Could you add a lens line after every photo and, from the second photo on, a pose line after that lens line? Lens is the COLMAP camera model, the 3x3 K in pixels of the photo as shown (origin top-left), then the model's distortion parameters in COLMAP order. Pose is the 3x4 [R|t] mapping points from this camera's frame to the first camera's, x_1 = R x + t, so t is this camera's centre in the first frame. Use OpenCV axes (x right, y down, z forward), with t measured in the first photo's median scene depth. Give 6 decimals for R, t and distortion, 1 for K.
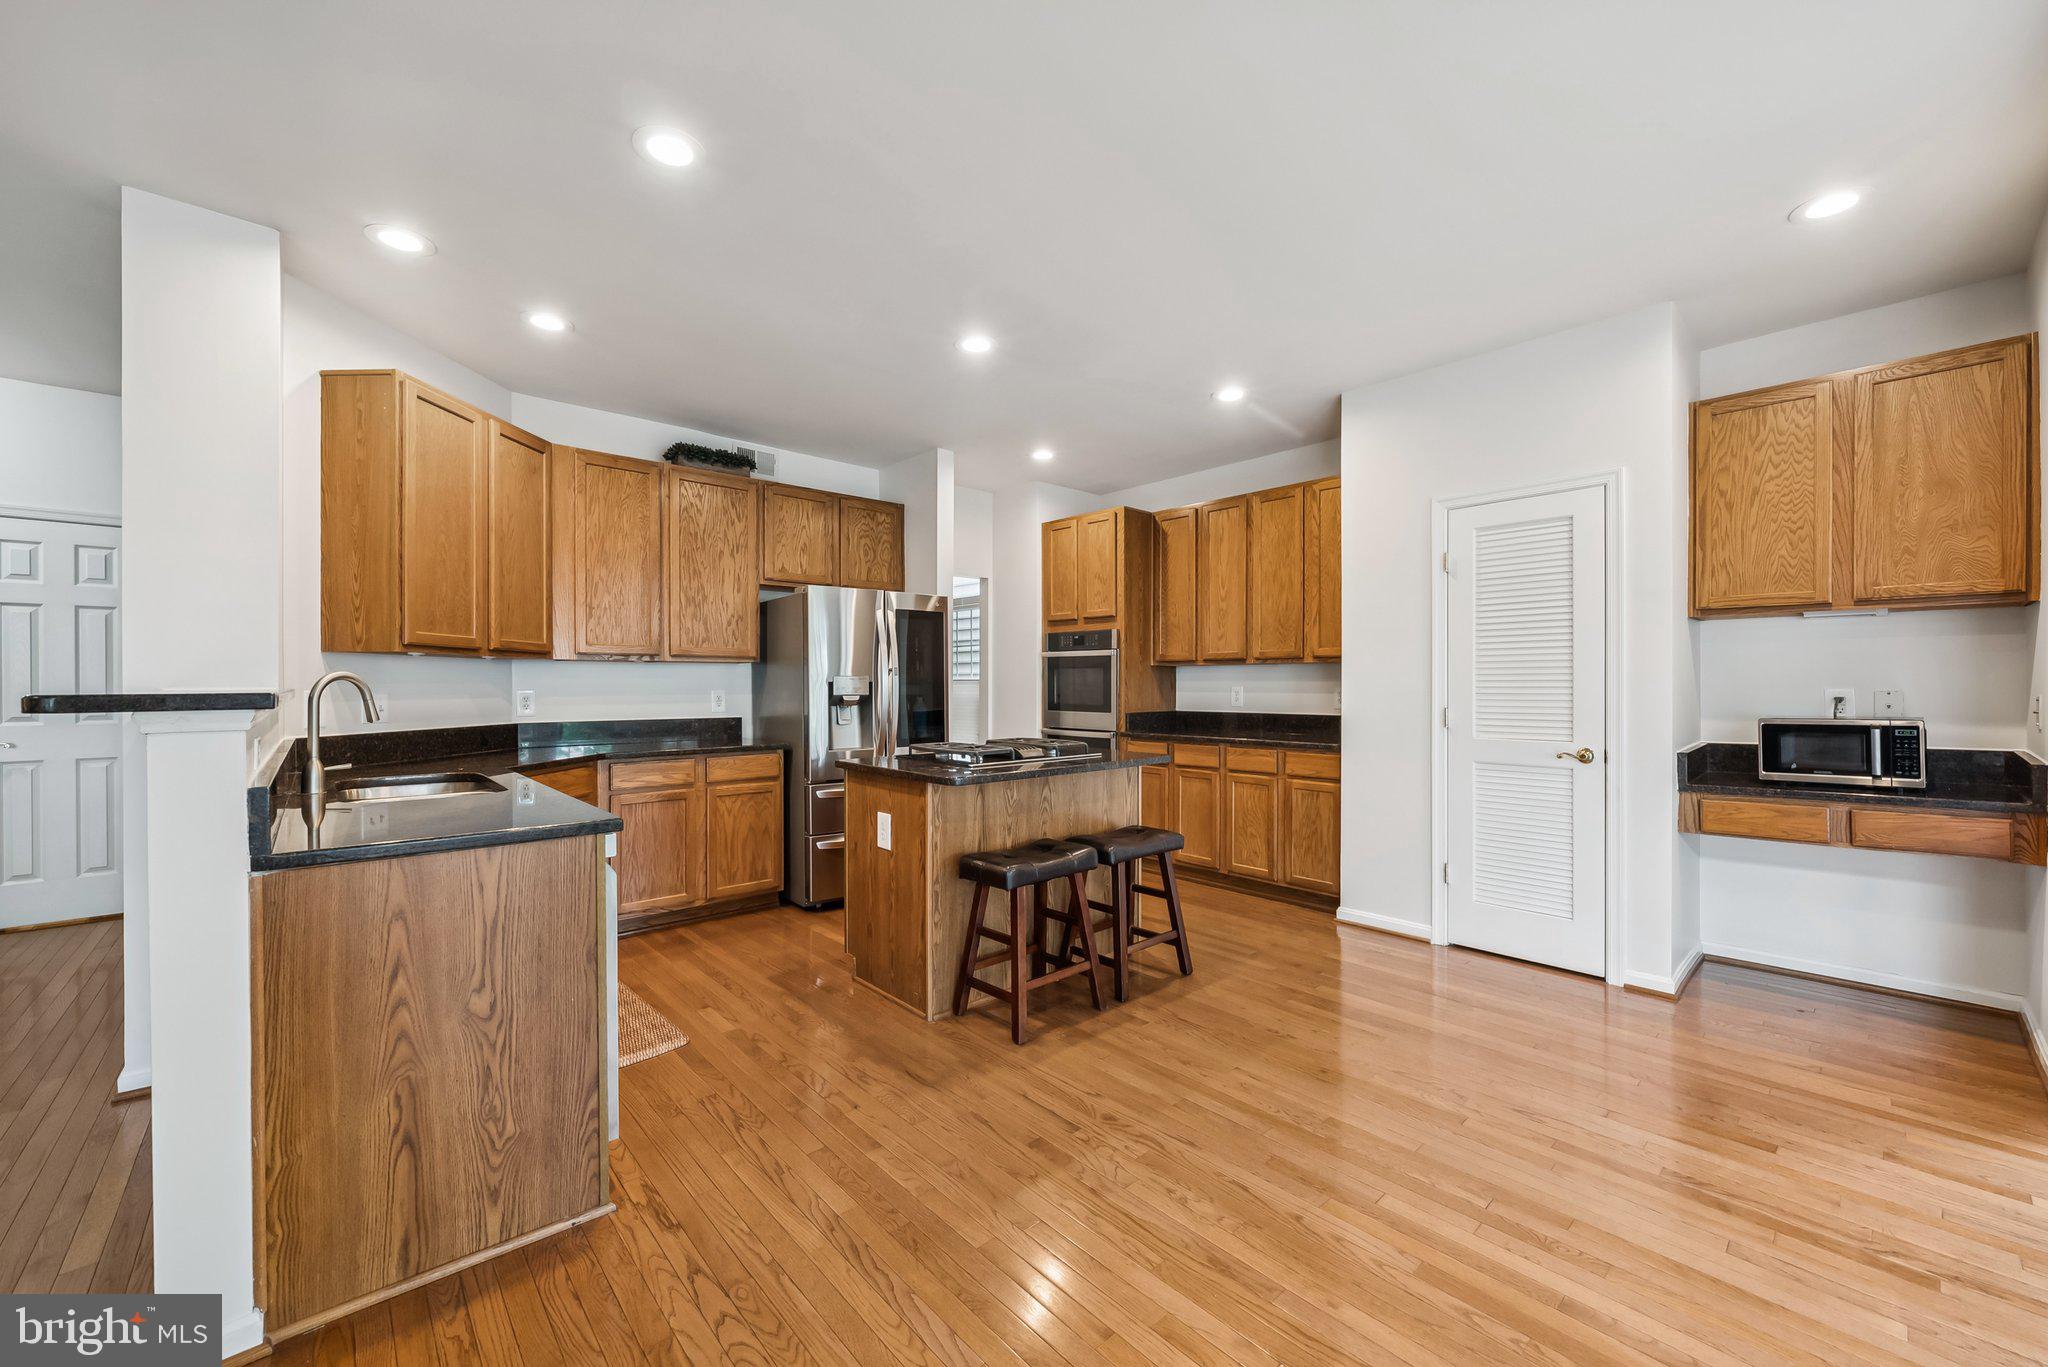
lens RADIAL K [[790.9, 0, 1026.1], [0, 790.9, 688.8], [0, 0, 1]] dist [-0.004736, -0.000317]
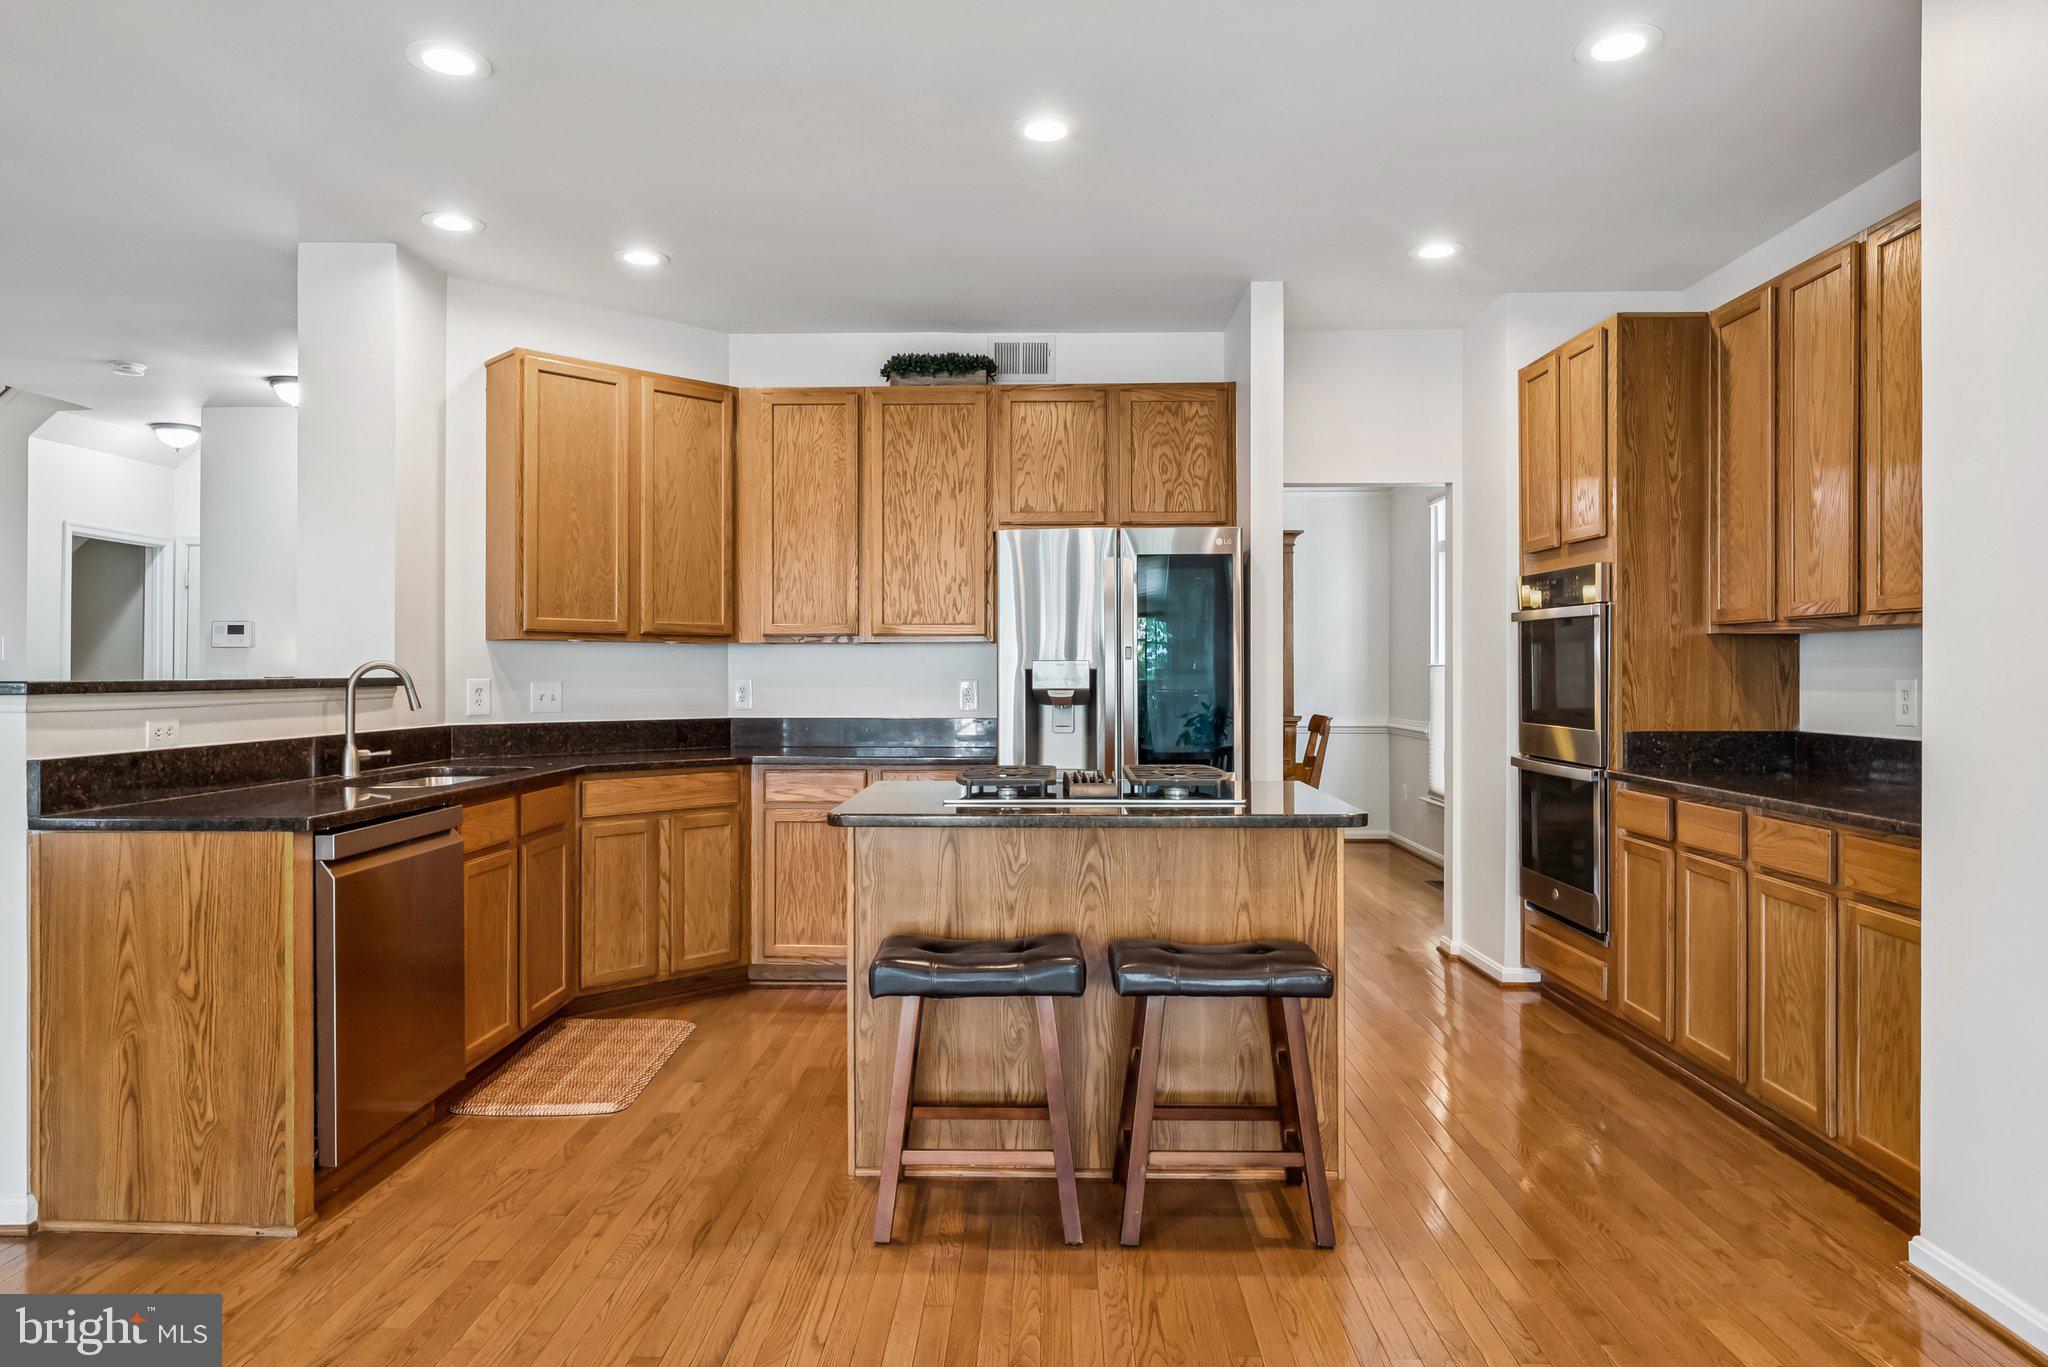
lens RADIAL K [[1232.2, 0, 1020.9], [0, 1232.2, 674.1], [0, 0, 1]] dist [0.002690, 0.001213]
pose [[0.722846, 0.002028, -0.691006, 0.634958], [-0.004007, 0.999991, -0.001256, -0.004275], [0.690997, 0.003676, 0.722848, 0.304845]]
